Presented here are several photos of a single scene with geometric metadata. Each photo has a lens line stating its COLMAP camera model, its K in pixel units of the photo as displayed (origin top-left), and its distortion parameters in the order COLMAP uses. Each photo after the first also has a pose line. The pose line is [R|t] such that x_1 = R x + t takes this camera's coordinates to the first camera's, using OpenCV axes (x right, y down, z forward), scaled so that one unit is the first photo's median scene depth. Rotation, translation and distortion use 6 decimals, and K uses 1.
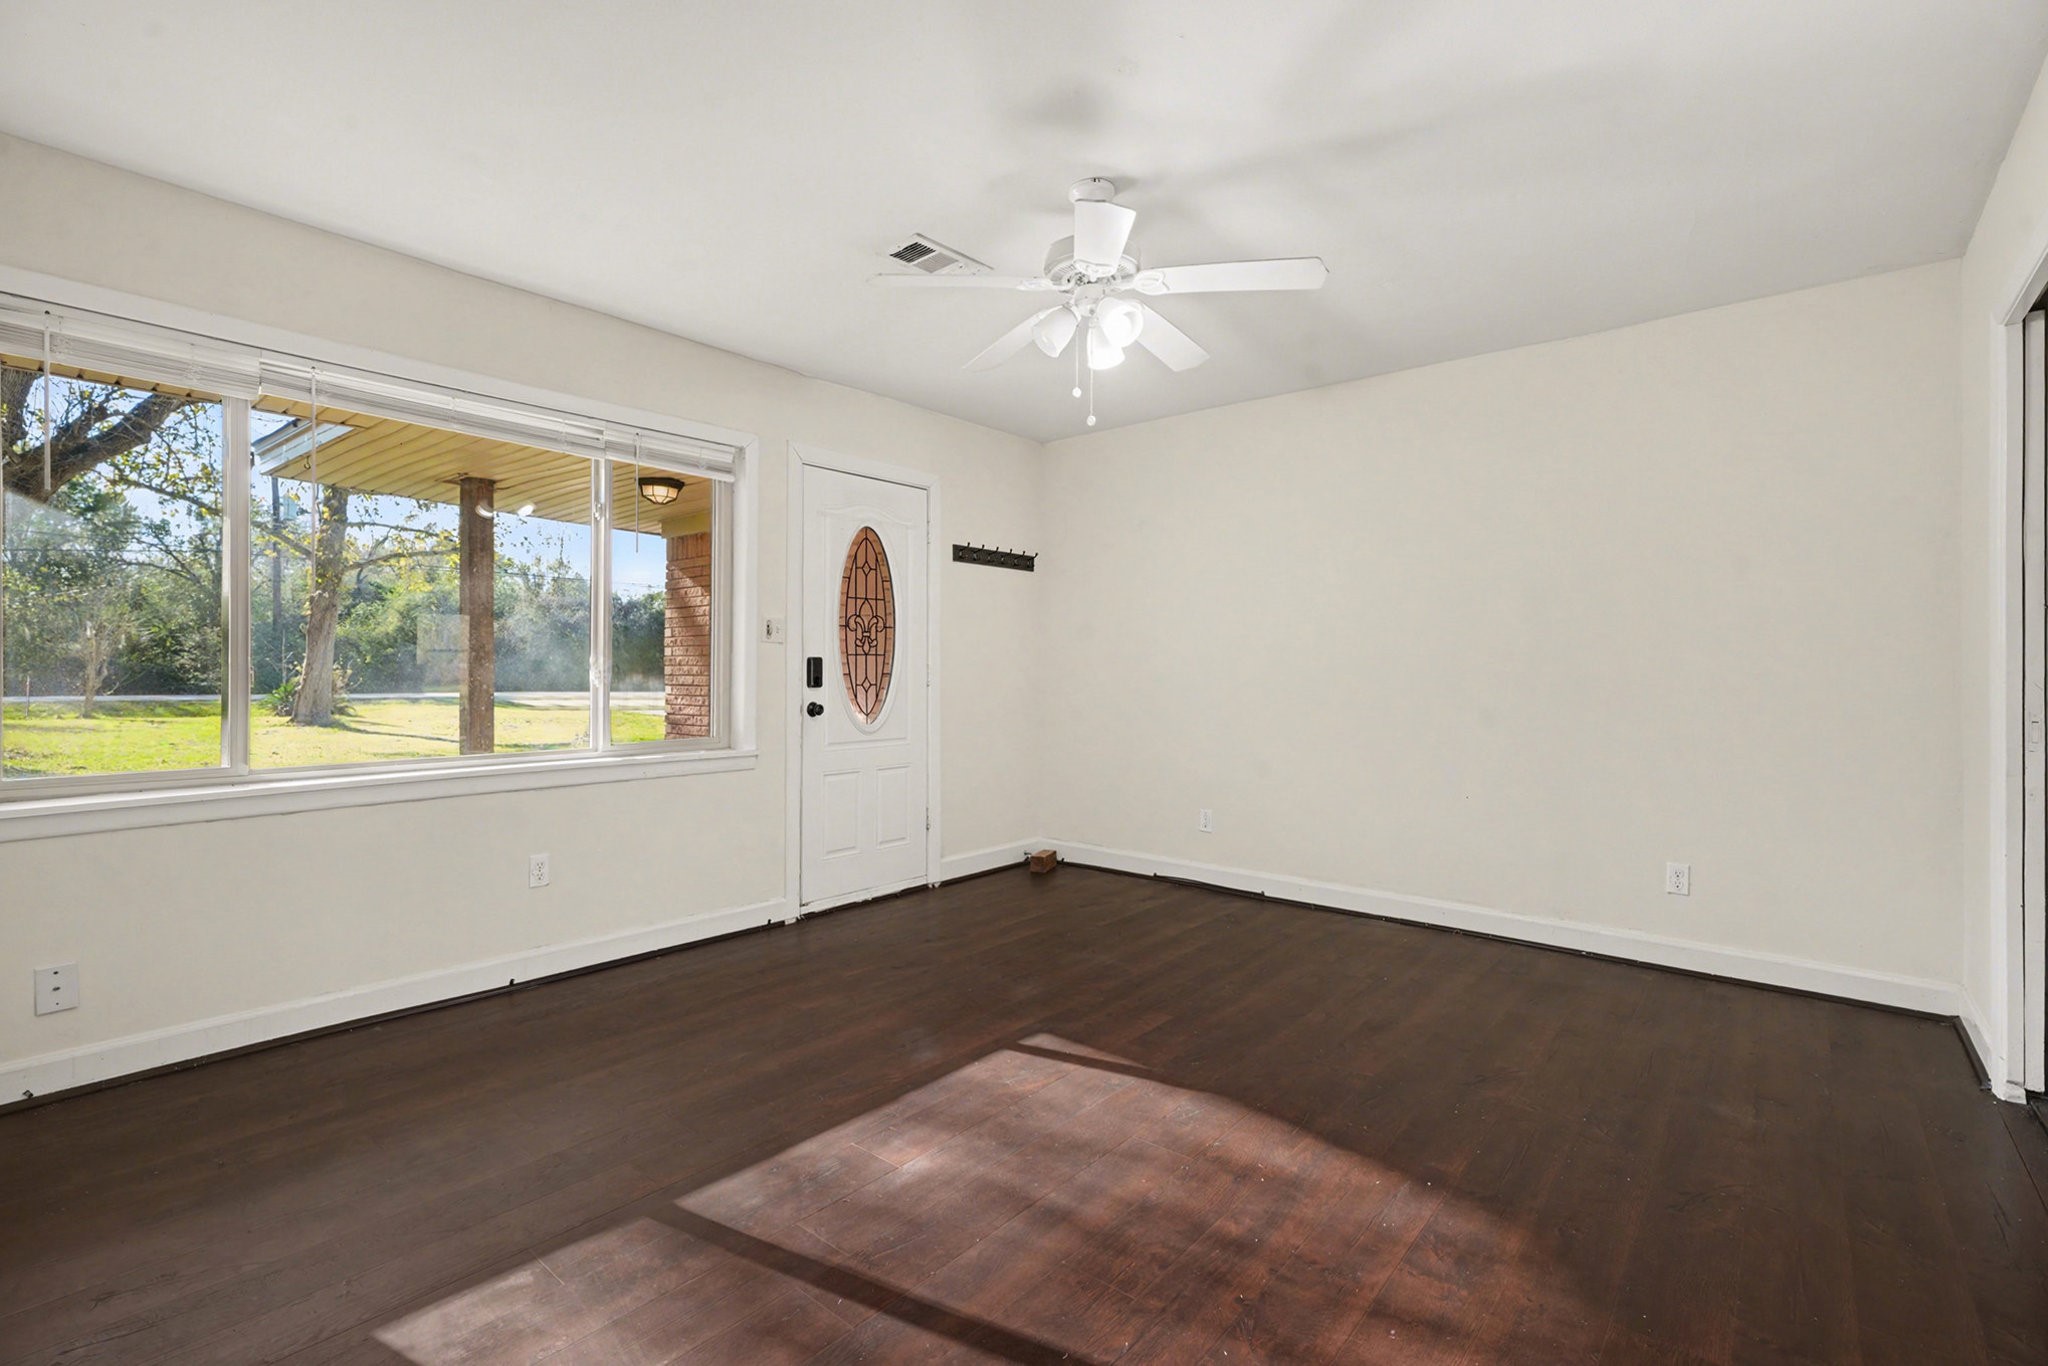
lens RADIAL K [[936.6, 0, 1025.2], [0, 936.6, 670.6], [0, 0, 1]] dist [0.017949, 0.000016]
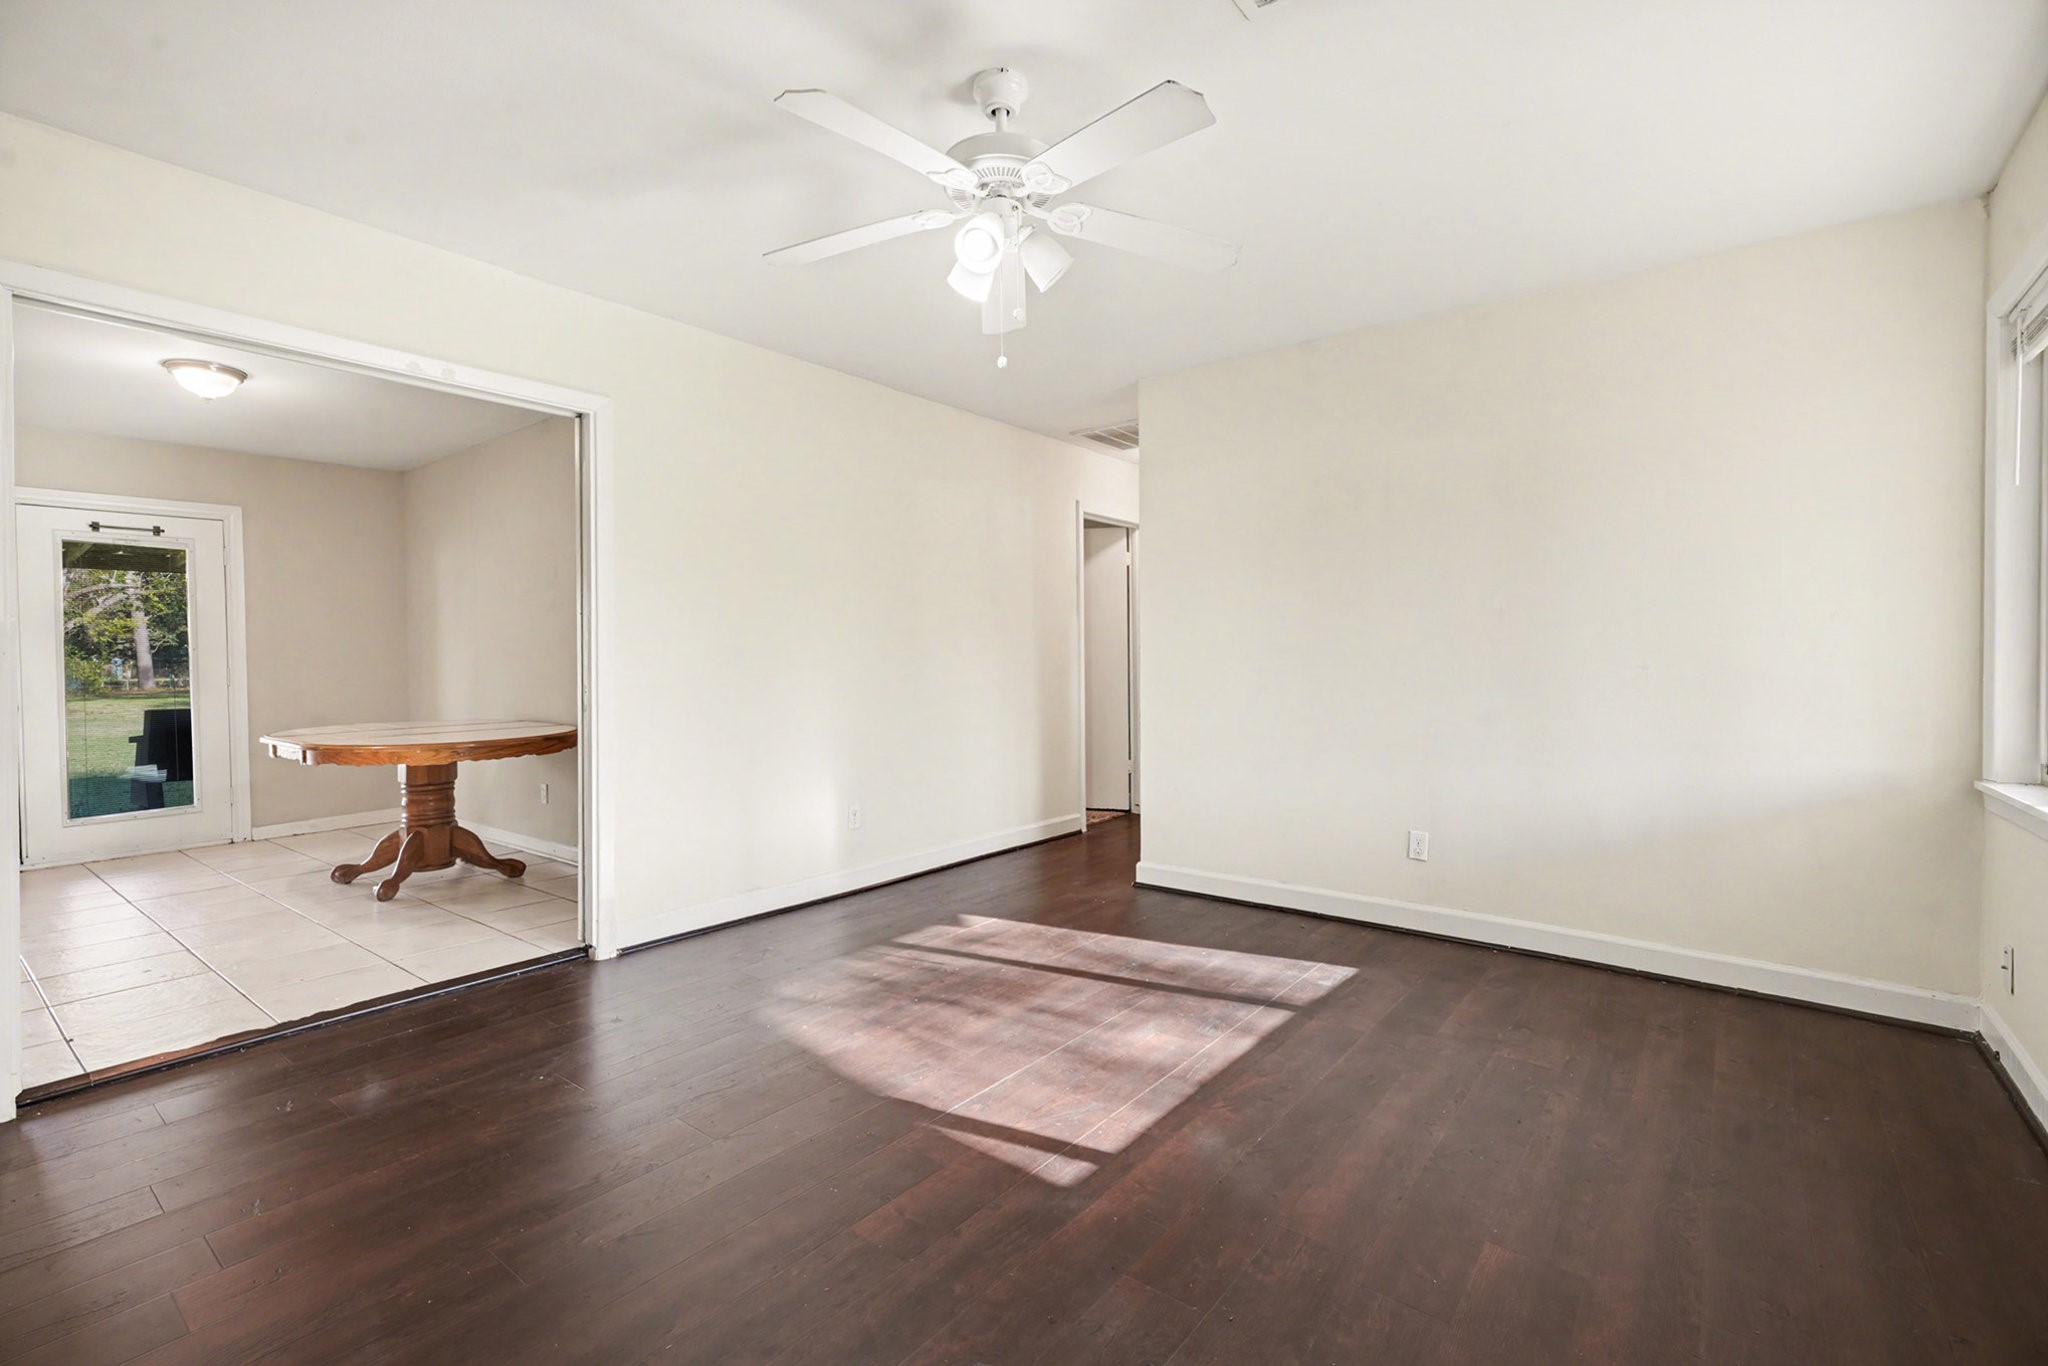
lens RADIAL K [[936.6, 0, 1025.2], [0, 936.6, 670.6], [0, 0, 1]] dist [0.017949, 0.000016]
pose [[-0.999445, -0.003130, -0.033157, 0.075833], [-0.003688, 0.999852, 0.016791, 0.001006], [0.033099, 0.016904, -0.999309, 1.820693]]
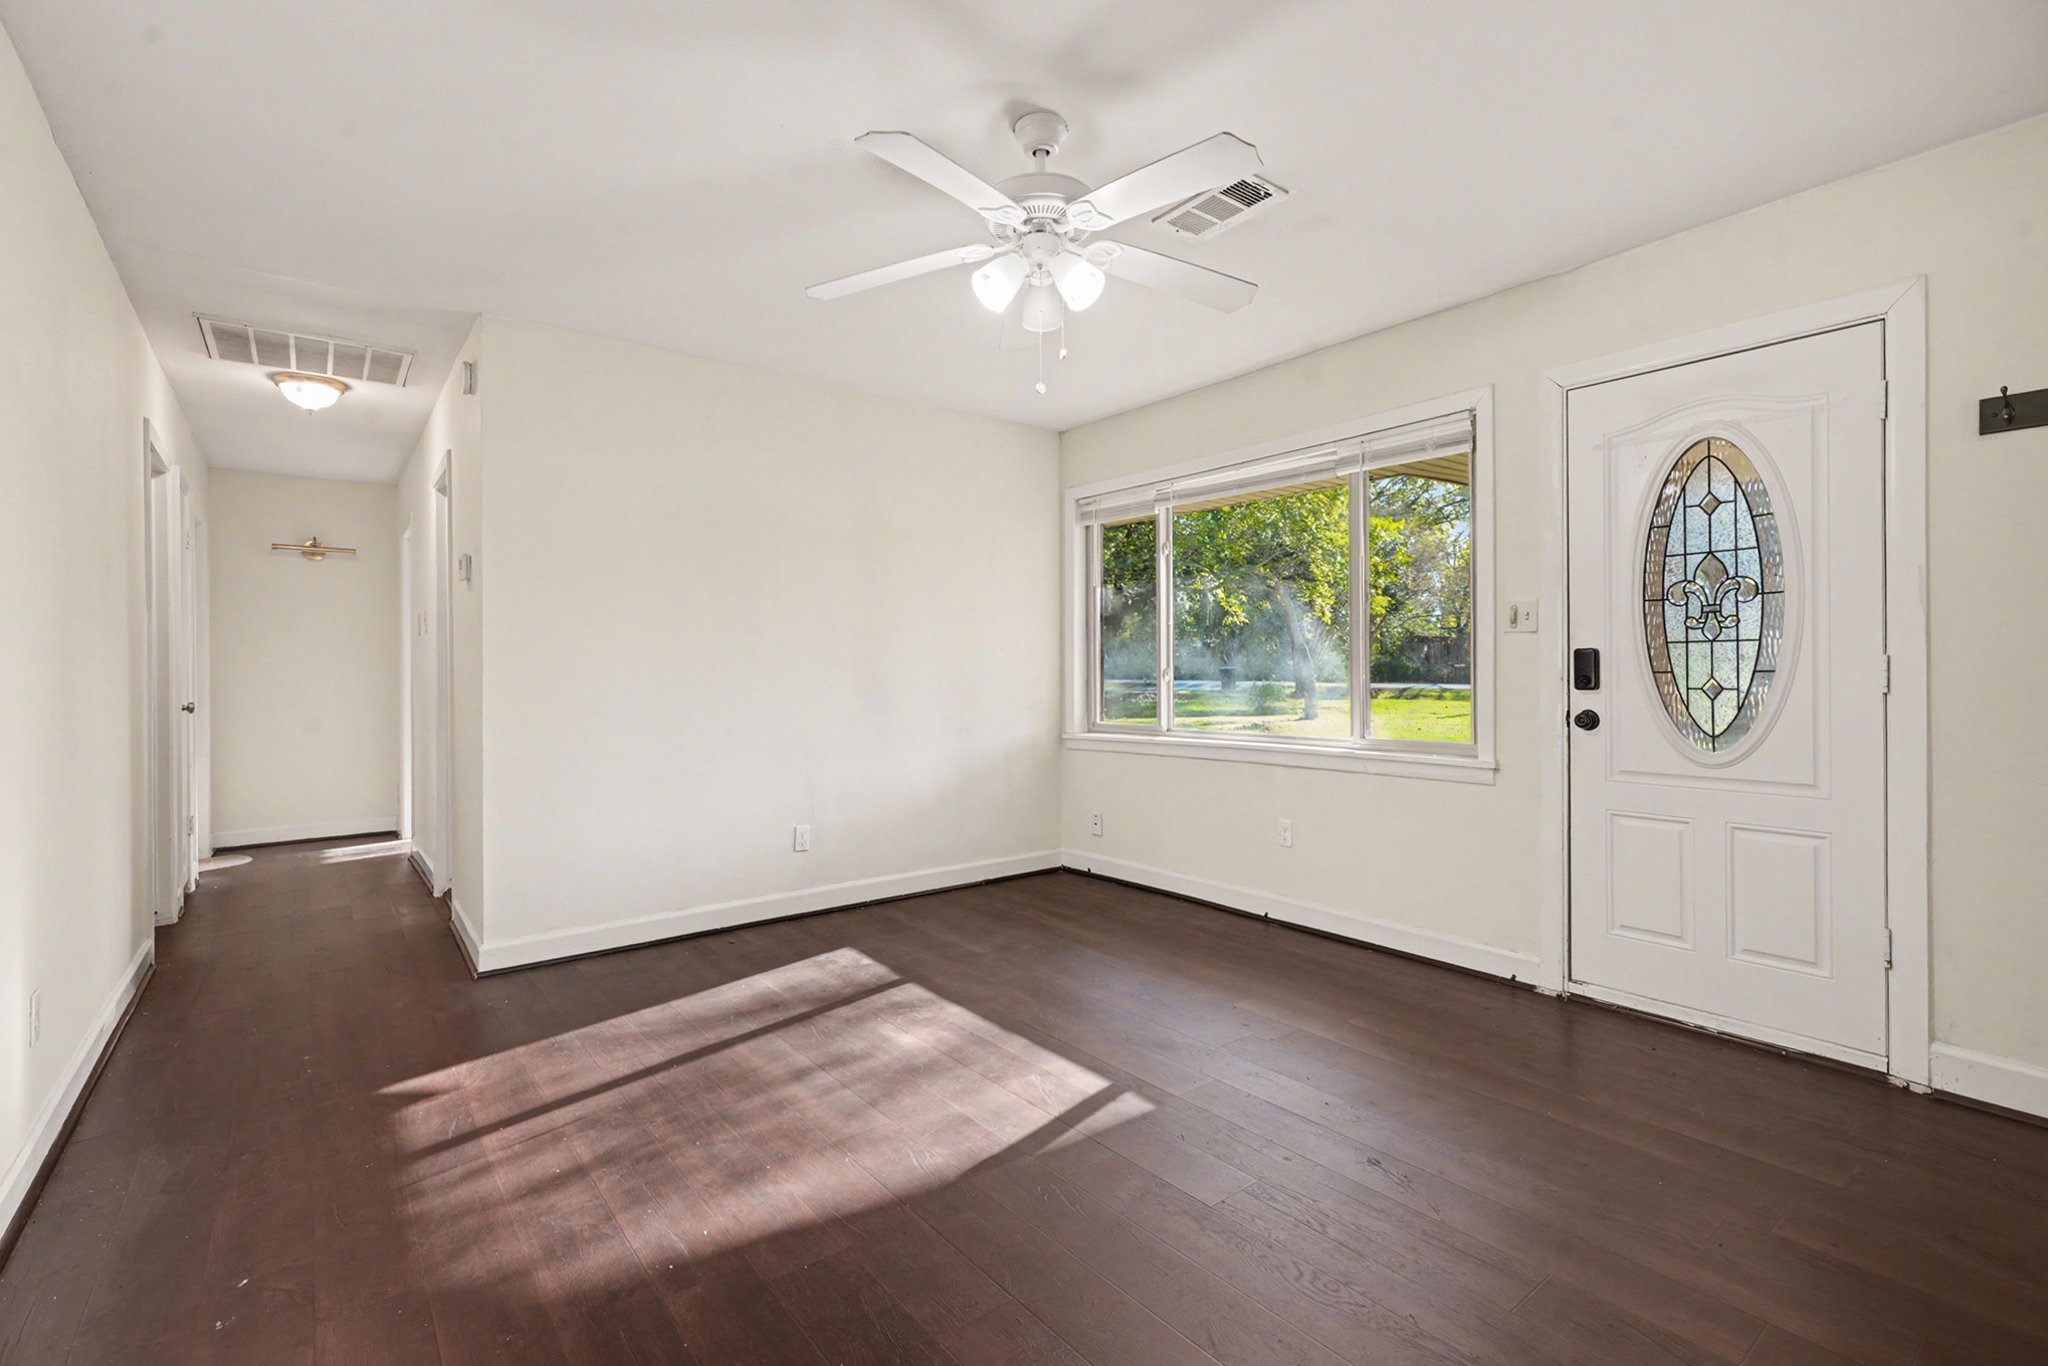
lens RADIAL K [[936.6, 0, 1025.2], [0, 936.6, 670.6], [0, 0, 1]] dist [0.017949, 0.000016]
pose [[-0.205892, -0.000750, -0.978574, 0.927859], [0.005978, 0.999980, -0.002025, 0.002544], [0.978556, -0.006267, -0.205884, 1.152068]]
